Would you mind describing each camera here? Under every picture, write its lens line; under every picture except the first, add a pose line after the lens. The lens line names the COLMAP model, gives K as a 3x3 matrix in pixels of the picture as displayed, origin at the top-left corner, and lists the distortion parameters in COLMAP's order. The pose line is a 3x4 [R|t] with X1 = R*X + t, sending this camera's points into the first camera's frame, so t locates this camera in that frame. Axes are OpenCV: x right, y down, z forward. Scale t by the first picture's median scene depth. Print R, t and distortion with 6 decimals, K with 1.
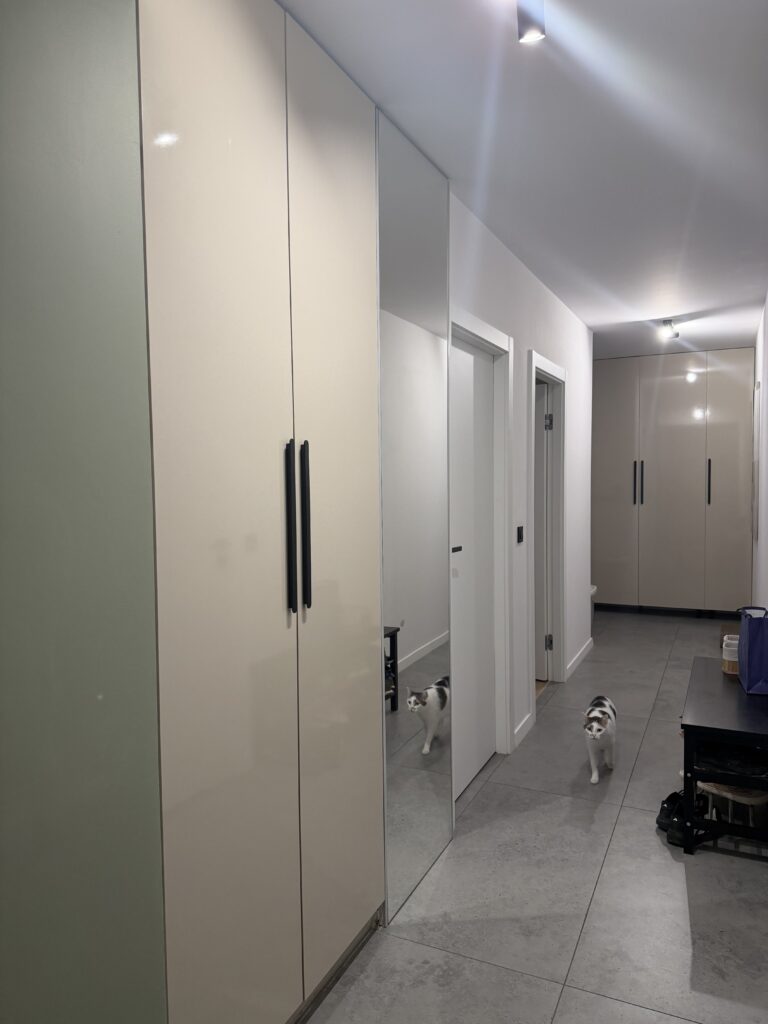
lens RADIAL K [[718.4, 0, 384.0], [0, 718.4, 512.0], [0, 0, 1]] dist [0.115460, -0.151613]
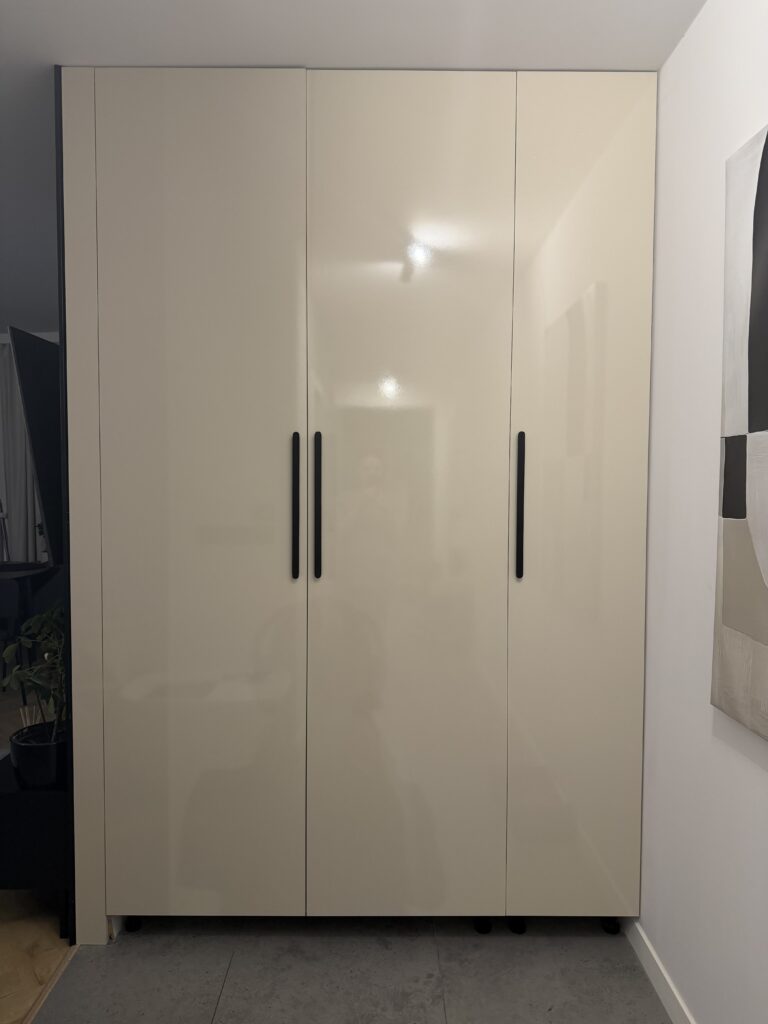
lens RADIAL K [[718.4, 0, 384.0], [0, 718.4, 512.0], [0, 0, 1]] dist [0.115460, -0.151613]
pose [[0.894179, 0.020905, 0.447220, 0.235624], [-0.020970, 0.999769, -0.004804, -0.033086], [-0.447217, -0.005082, 0.894411, 0.690589]]
